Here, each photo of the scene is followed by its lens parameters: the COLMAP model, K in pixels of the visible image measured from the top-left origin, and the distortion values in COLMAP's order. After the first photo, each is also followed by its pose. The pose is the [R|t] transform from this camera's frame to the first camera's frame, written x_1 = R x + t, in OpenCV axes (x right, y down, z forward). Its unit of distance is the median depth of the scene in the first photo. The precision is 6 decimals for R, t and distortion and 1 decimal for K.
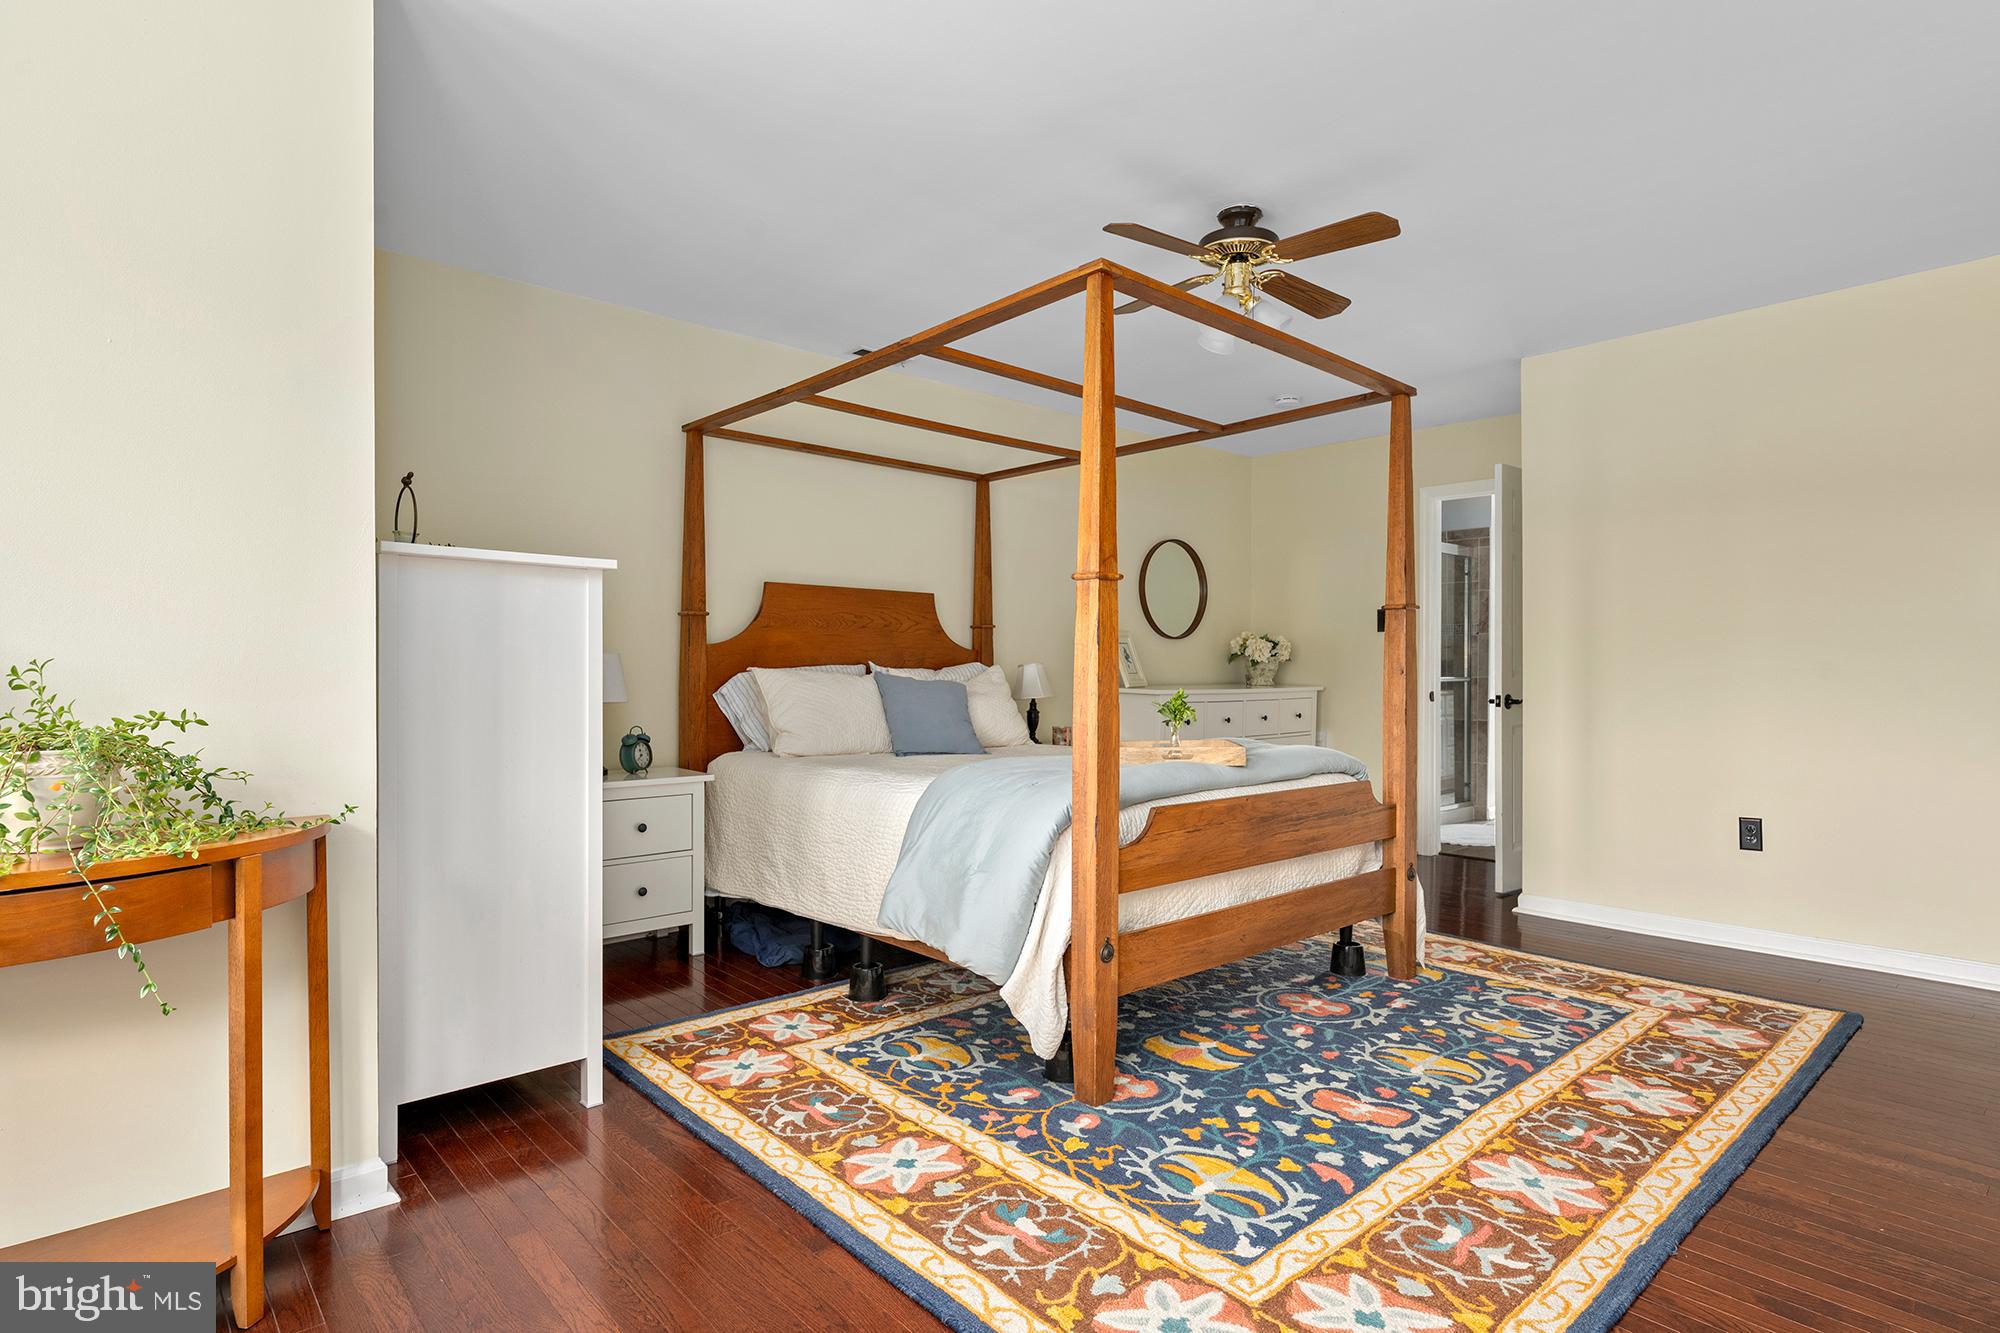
lens RADIAL K [[1021.6, 0, 1000.0], [0, 1021.6, 666.5], [0, 0, 1]] dist [0.001629, 0.000503]
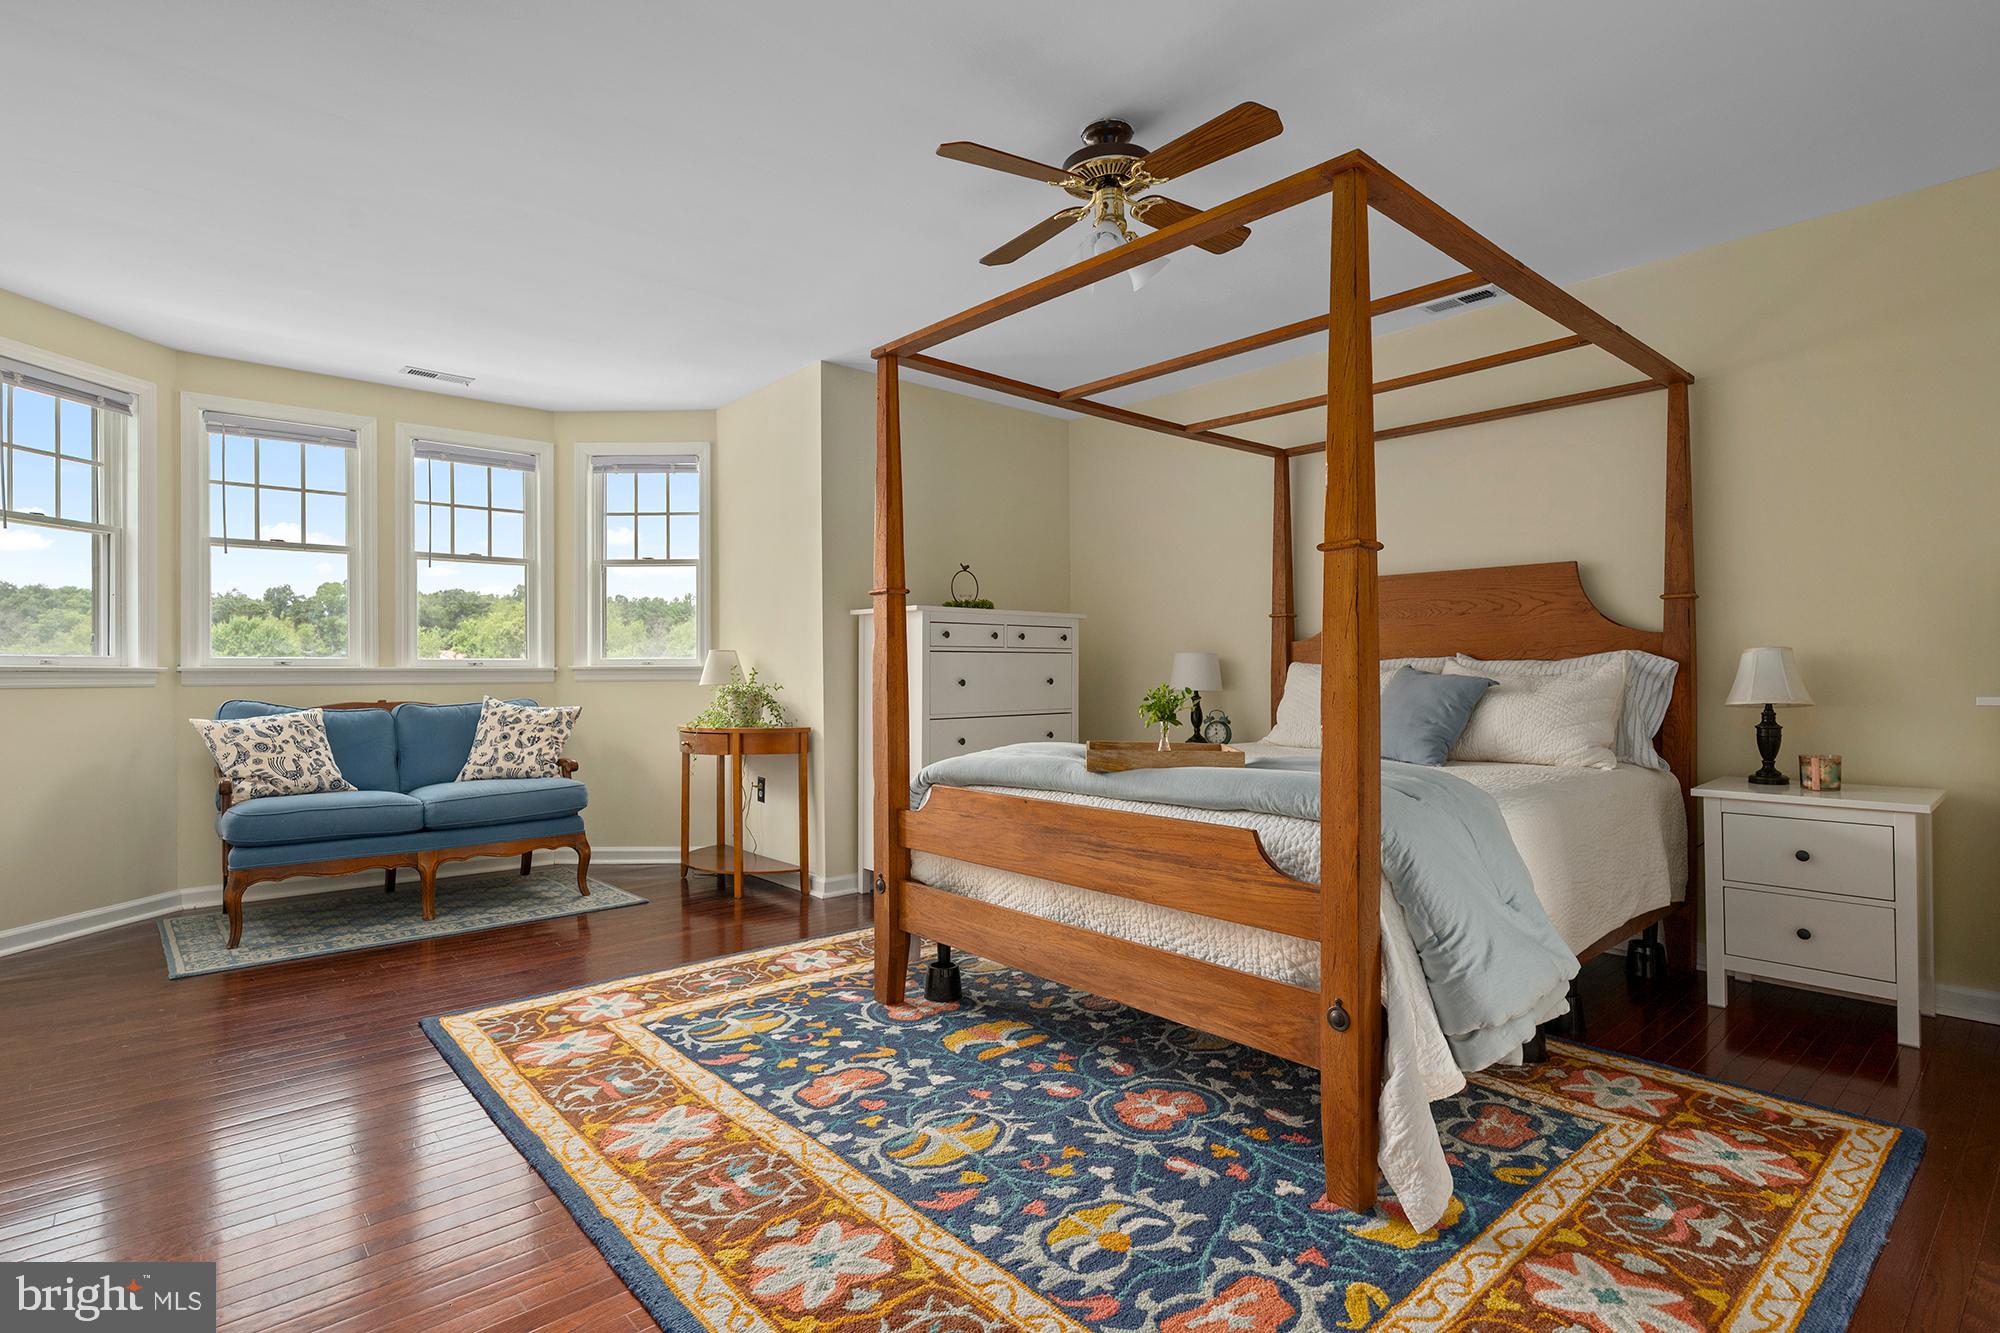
lens RADIAL K [[984.3, 0, 1007.8], [0, 984.3, 675.8], [0, 0, 1]] dist [-0.000879, -0.000159]
pose [[0.000965, 0.001296, -0.999999, 1.329999], [0.008998, 0.999959, 0.001304, 0.018365], [0.999959, -0.008999, 0.000953, 1.160152]]
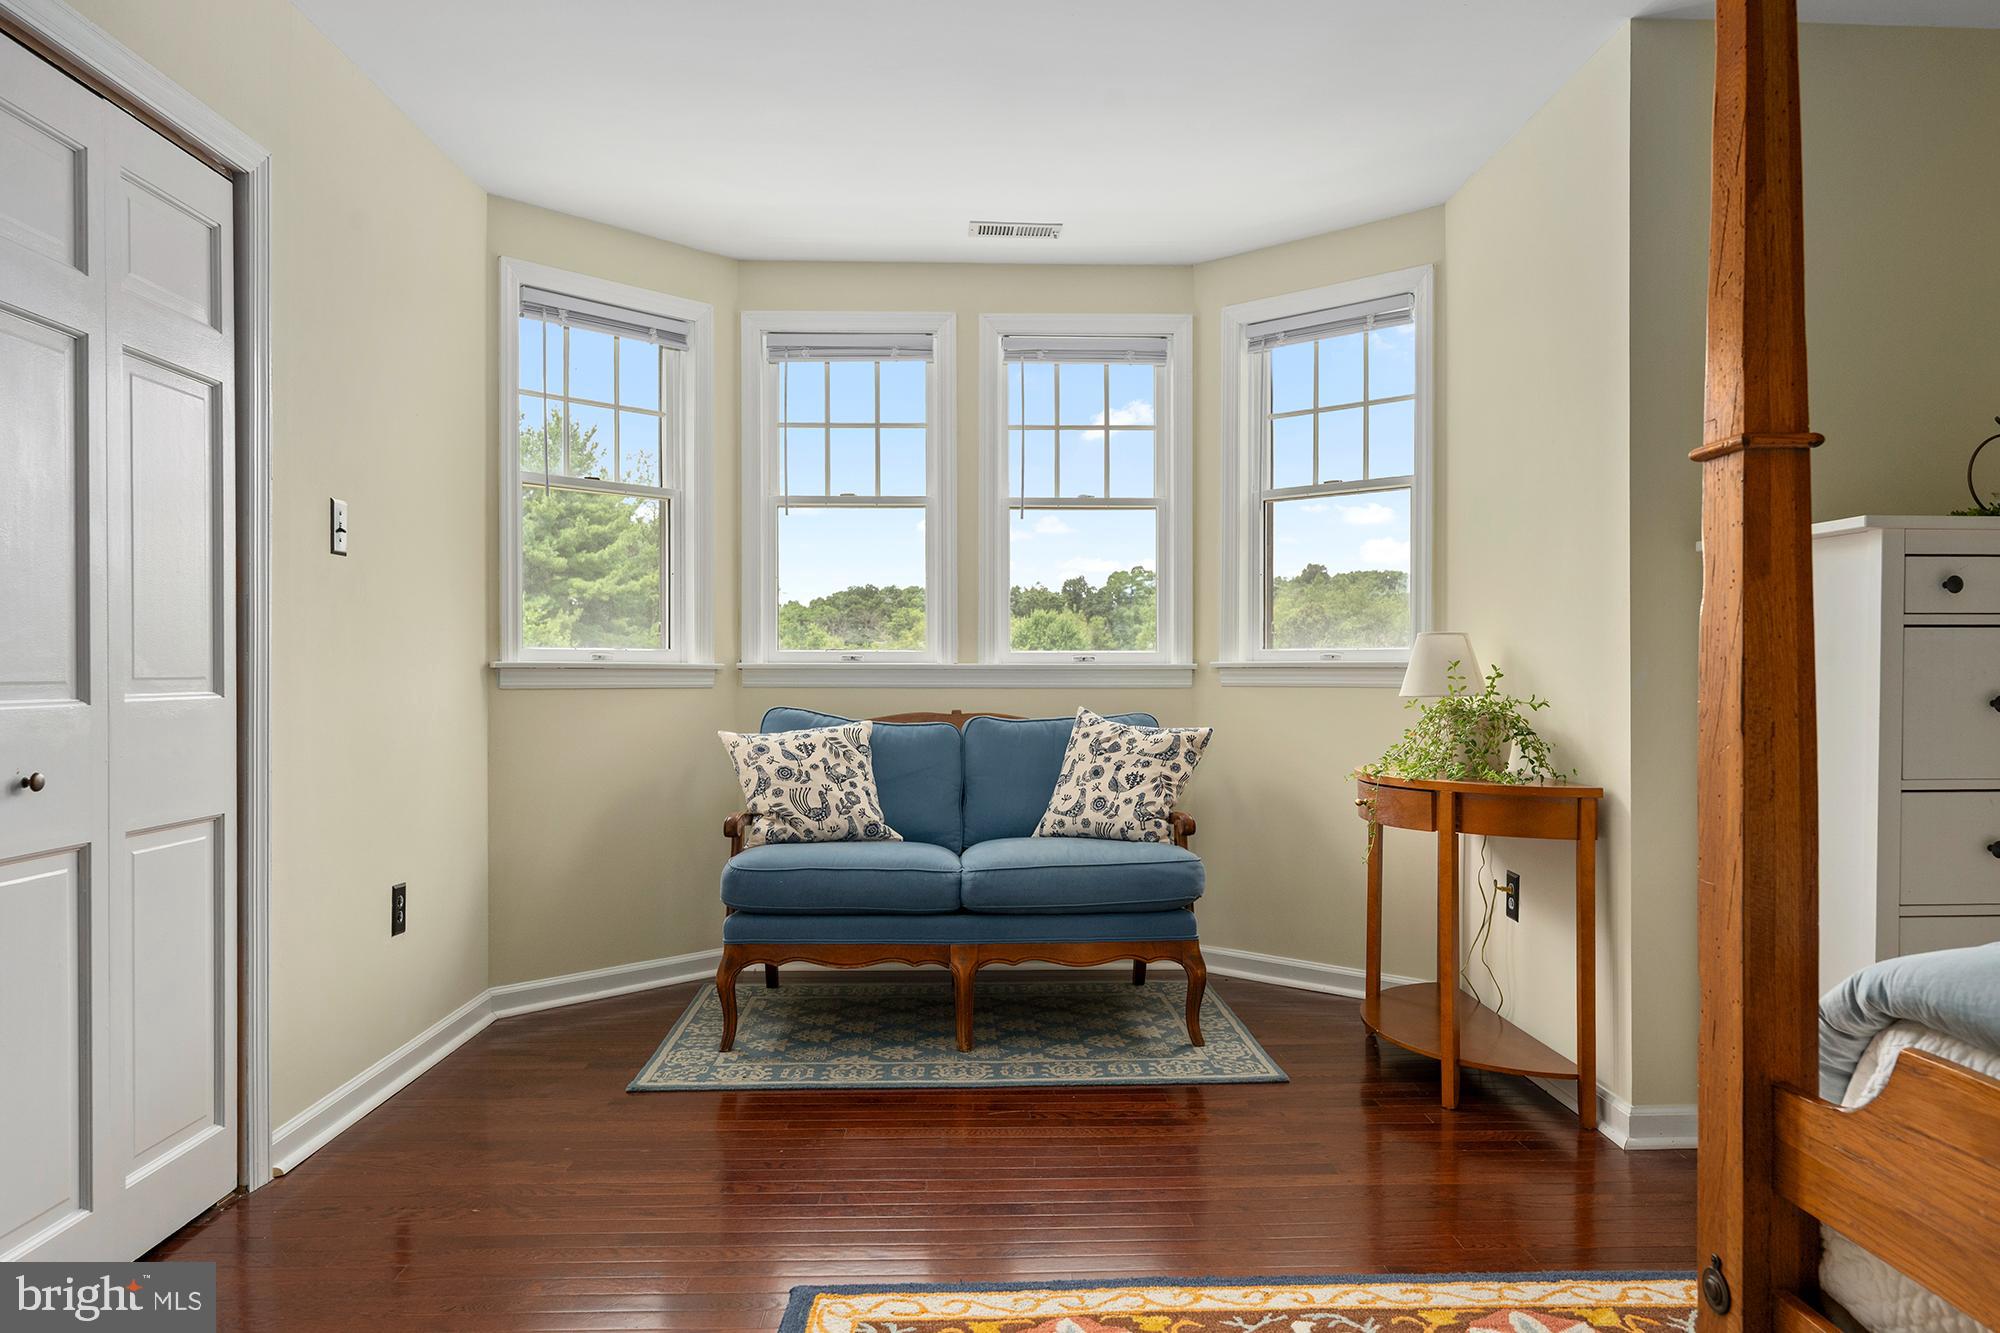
lens RADIAL K [[1281.5, 0, 999.7], [0, 1281.5, 682.3], [0, 0, 1]] dist [-0.003101, 0.000137]
pose [[-0.642181, 0.003763, -0.766544, 0.731447], [0.001400, 0.999992, 0.003736, 0.012537], [0.766552, 0.001326, -0.642181, 1.118947]]
